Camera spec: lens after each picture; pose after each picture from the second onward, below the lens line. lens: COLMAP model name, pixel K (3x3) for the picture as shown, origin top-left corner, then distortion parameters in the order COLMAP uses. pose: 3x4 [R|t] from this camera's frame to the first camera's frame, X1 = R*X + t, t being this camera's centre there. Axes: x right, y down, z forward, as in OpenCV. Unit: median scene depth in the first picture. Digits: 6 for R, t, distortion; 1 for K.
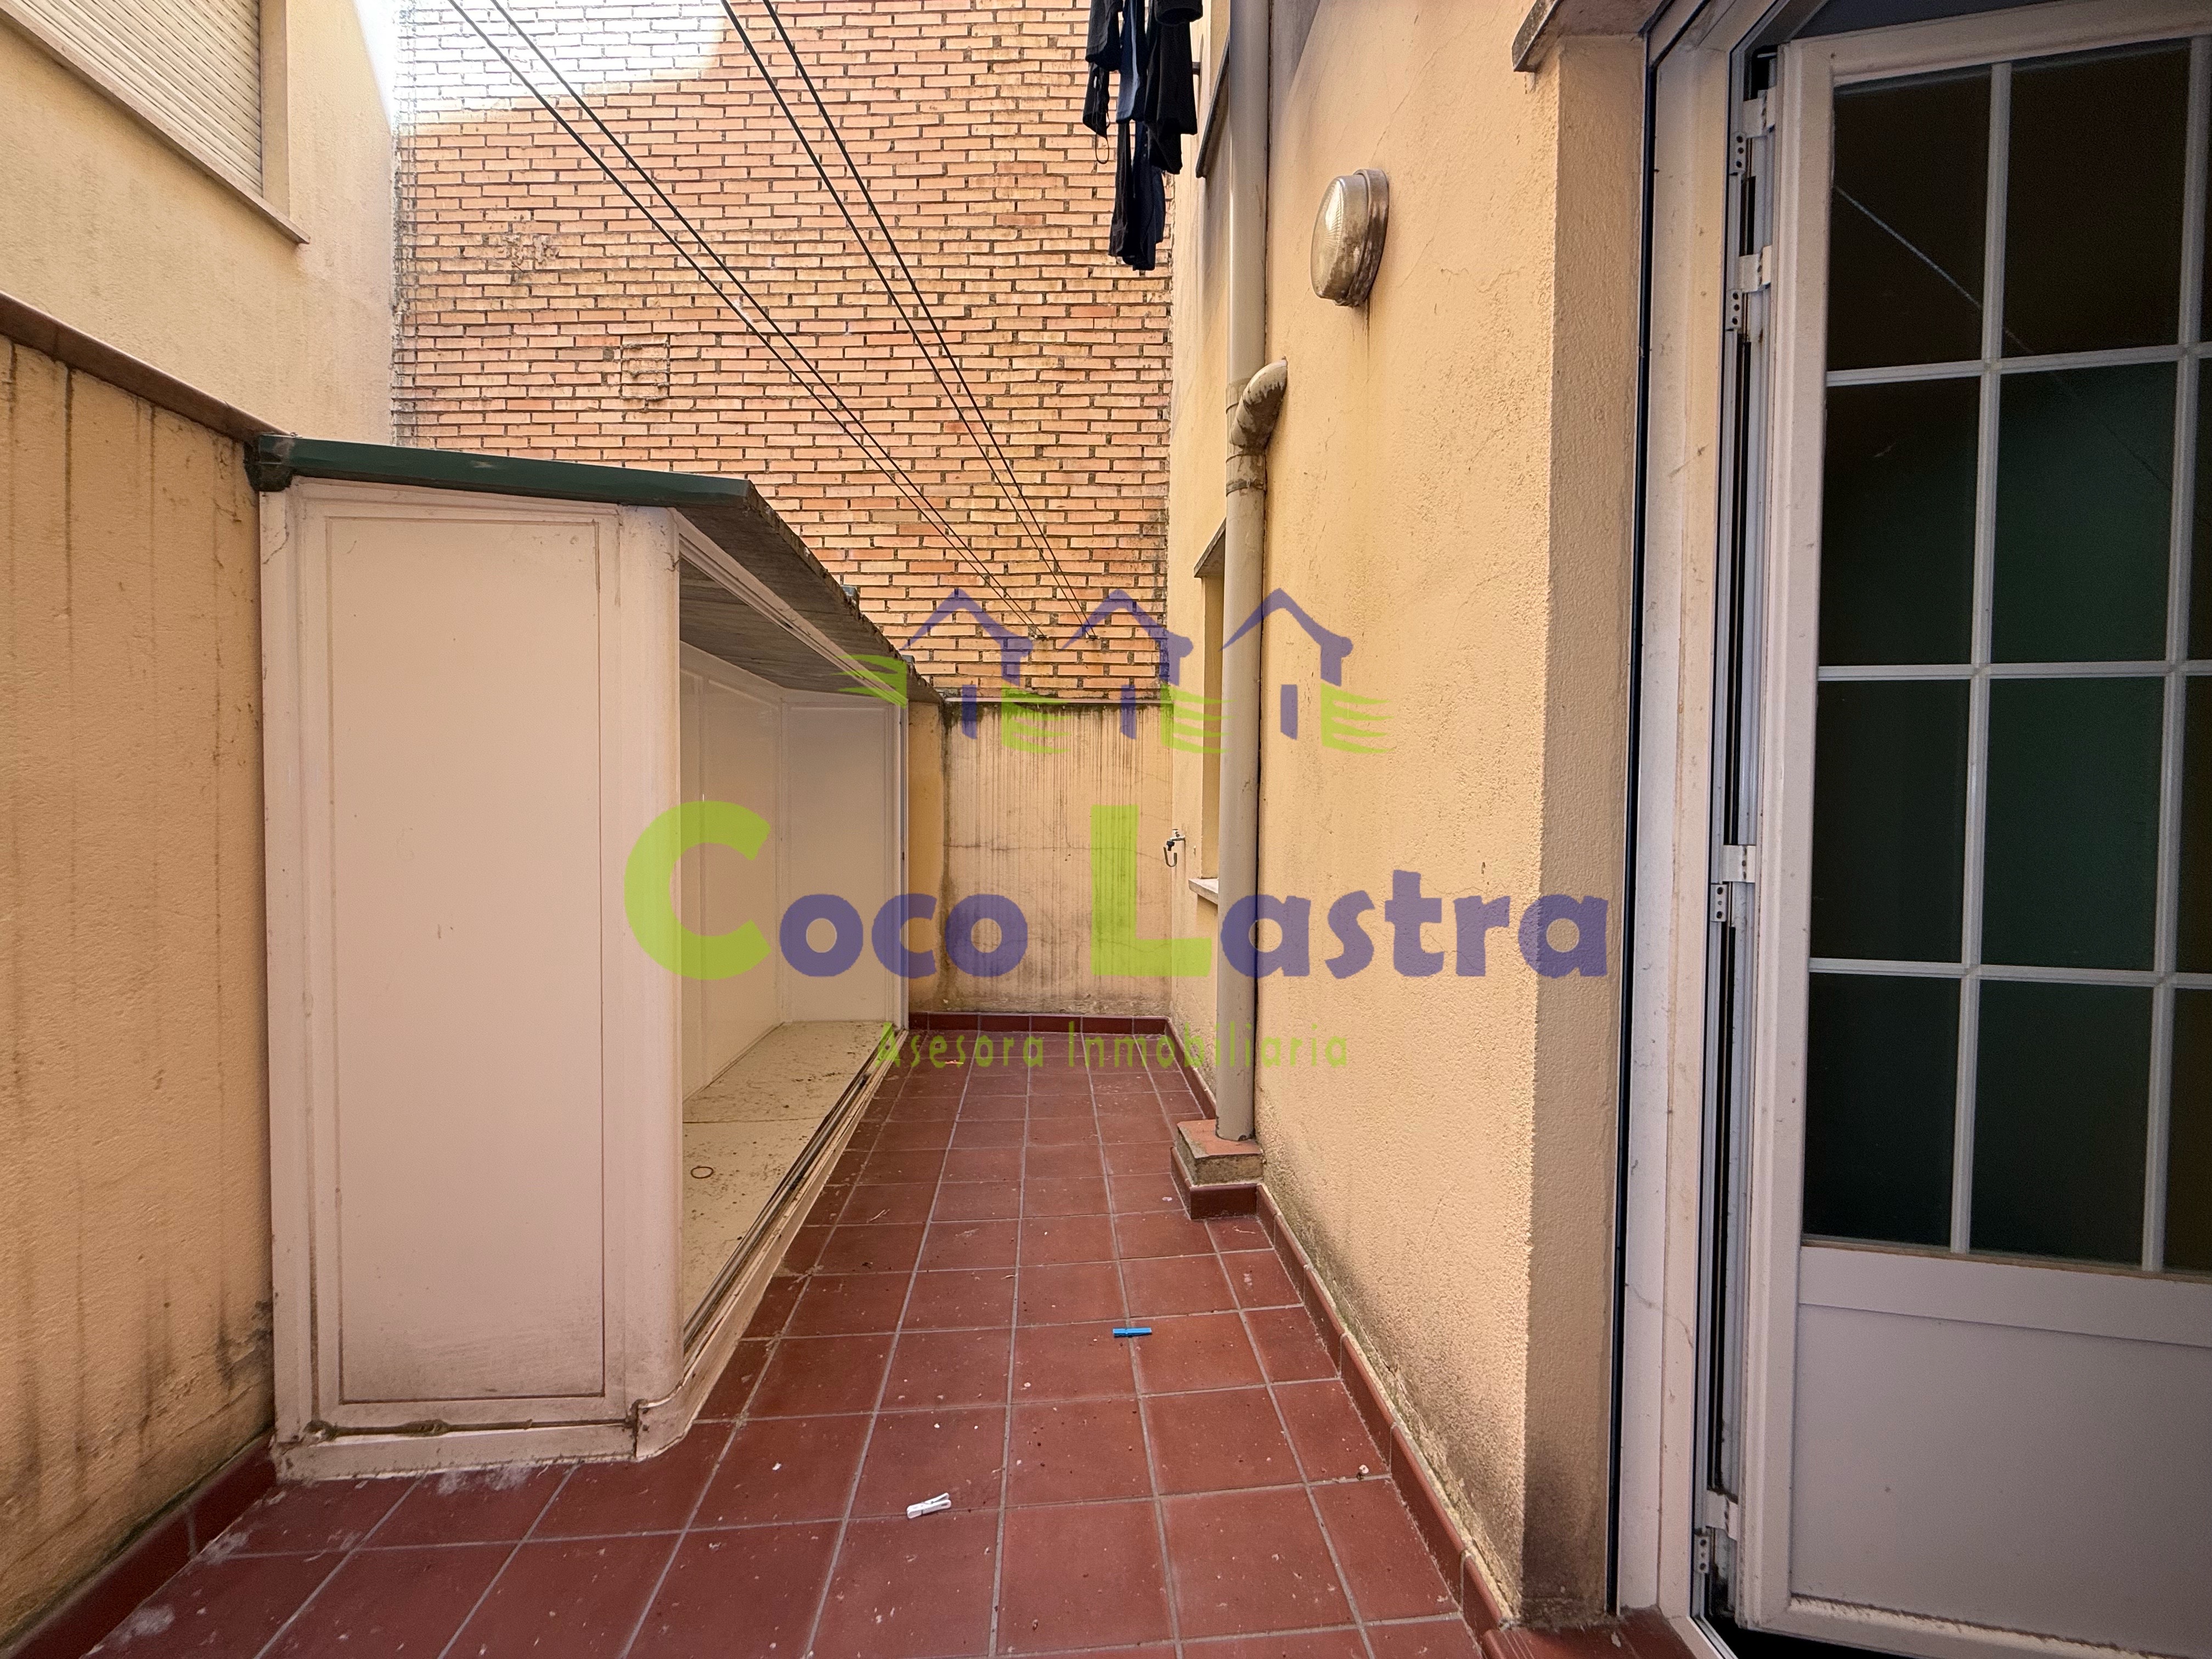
lens RADIAL K [[880.1, 0, 1097.4], [0, 880.1, 832.6], [0, 0, 1]] dist [-0.000116, -0.000176]
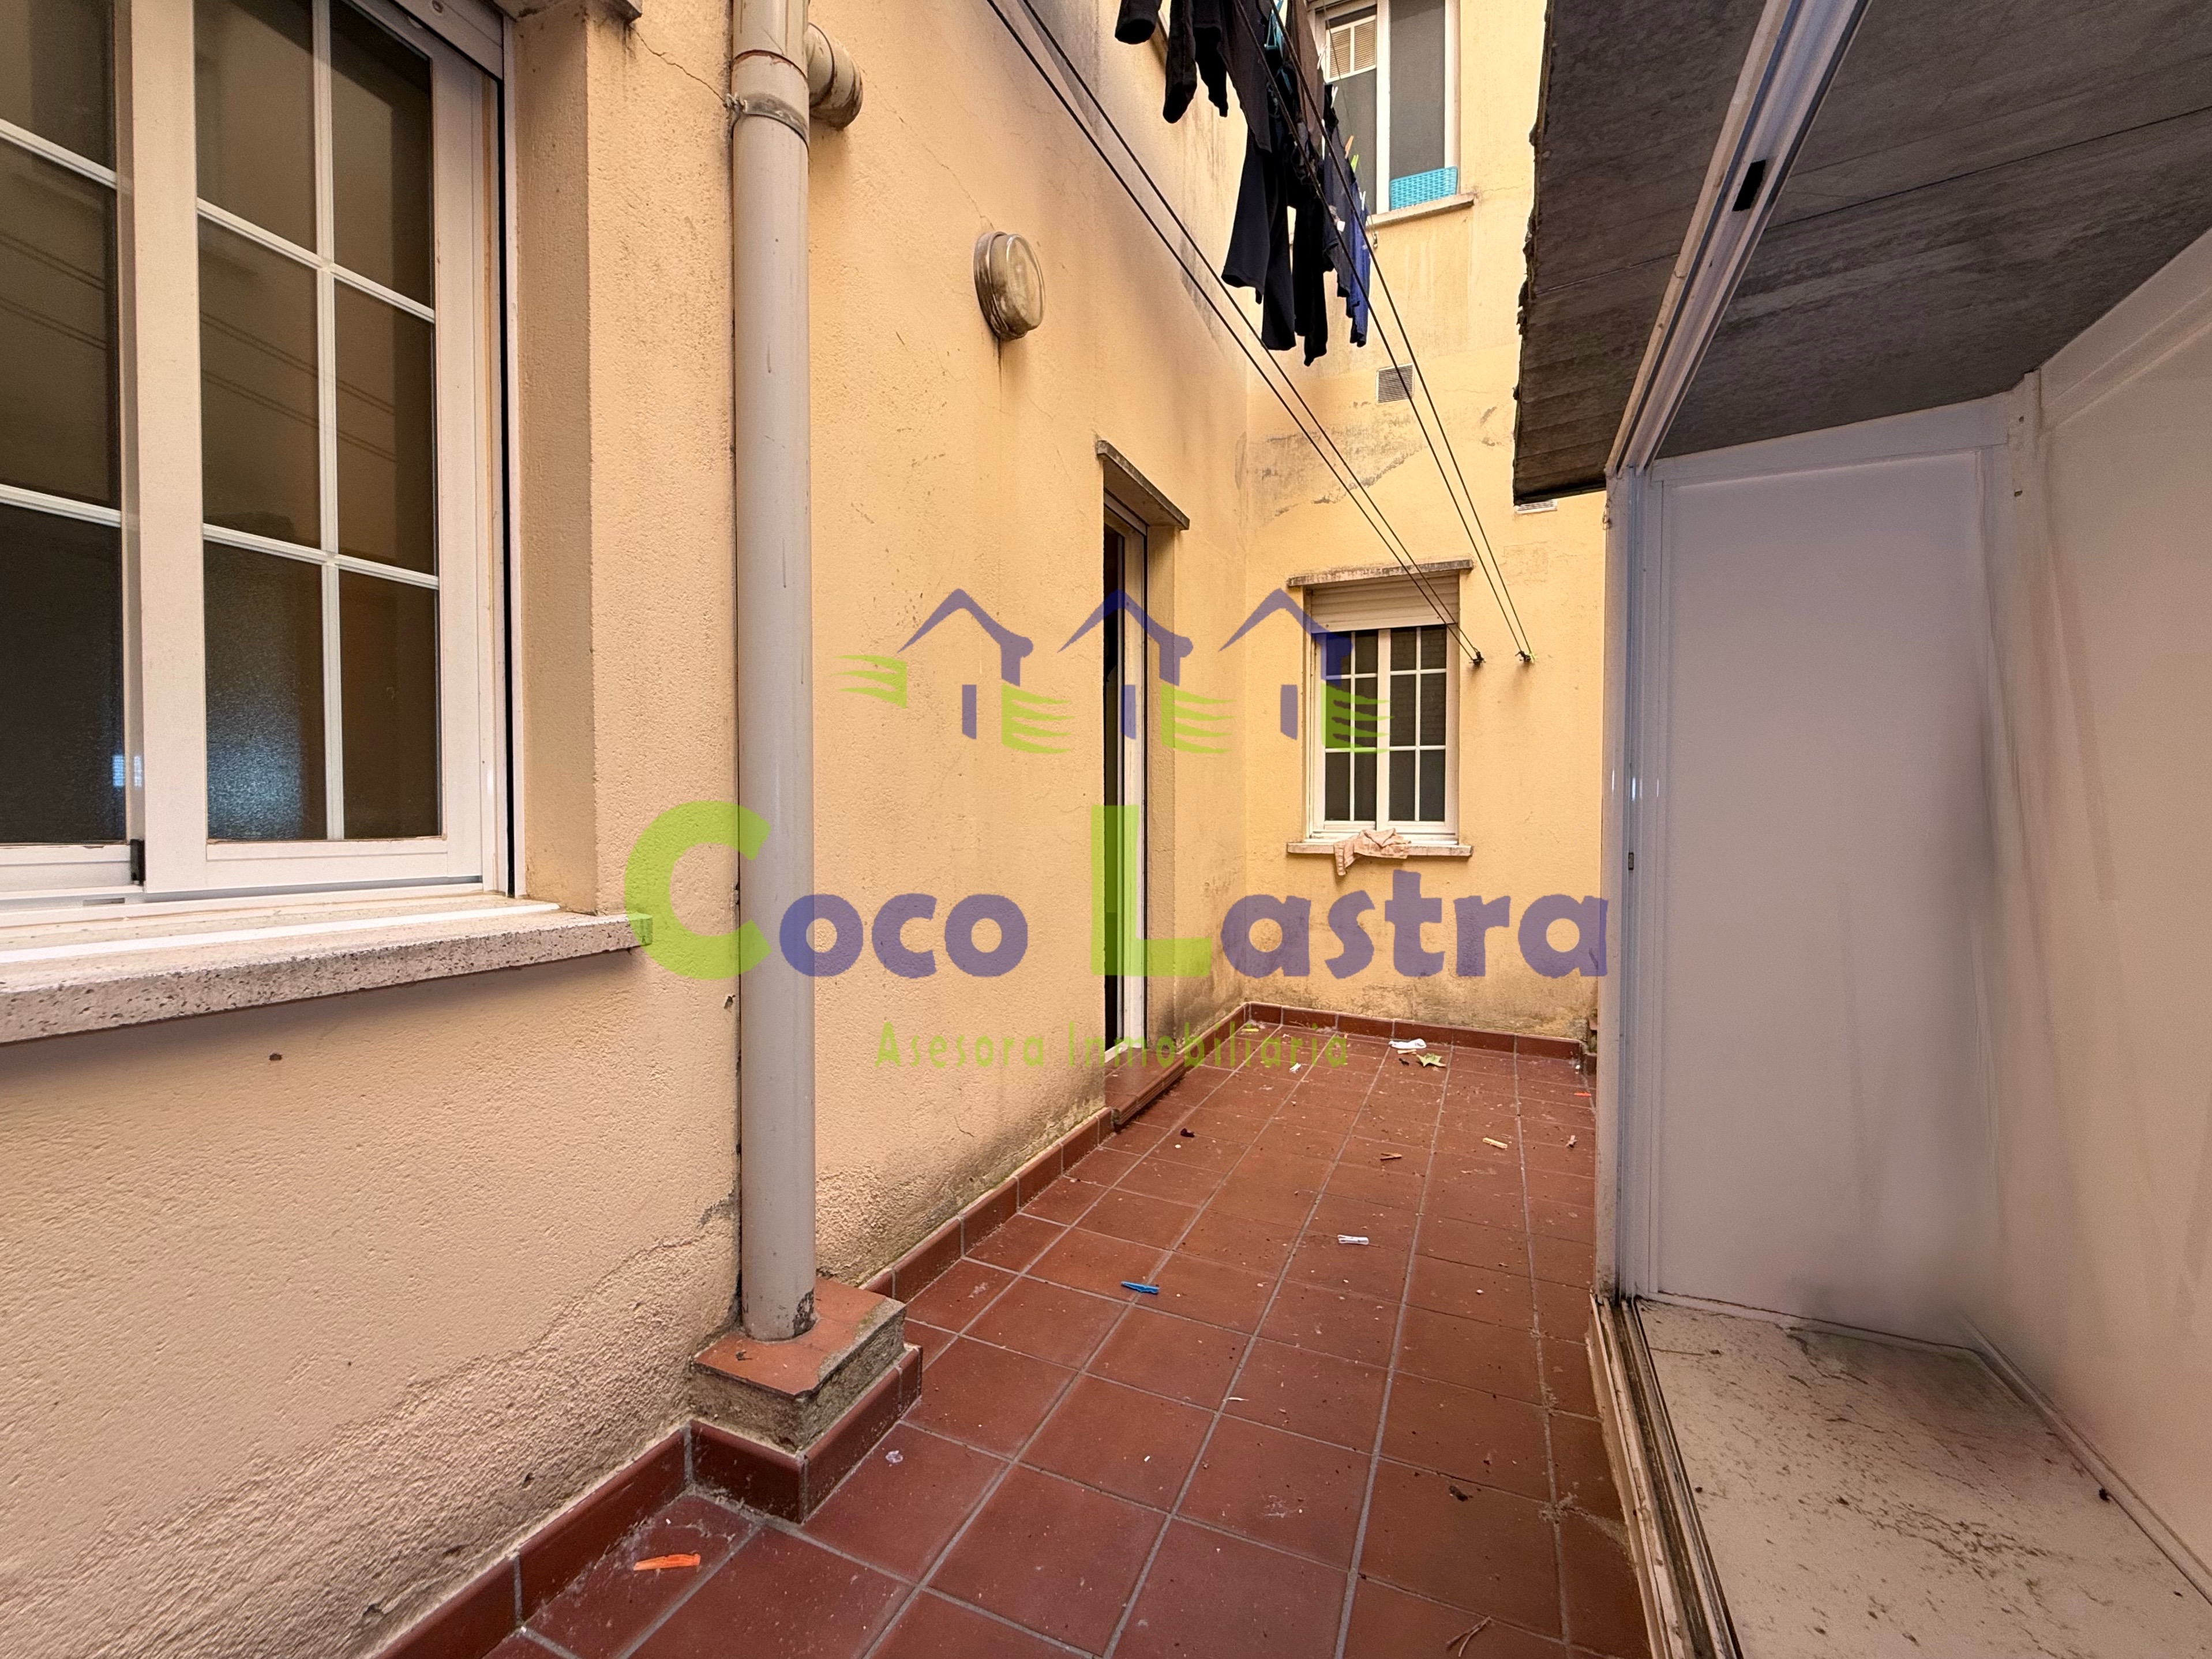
lens RADIAL K [[880.0, 0, 1097.4], [0, 880.0, 832.6], [0, 0, 1]] dist [-0.000116, -0.000176]
pose [[-0.889438, -0.016789, 0.456748, -0.346788], [0.004091, 0.998993, 0.044685, 0.018703], [-0.457038, 0.041613, -0.888473, 1.821759]]
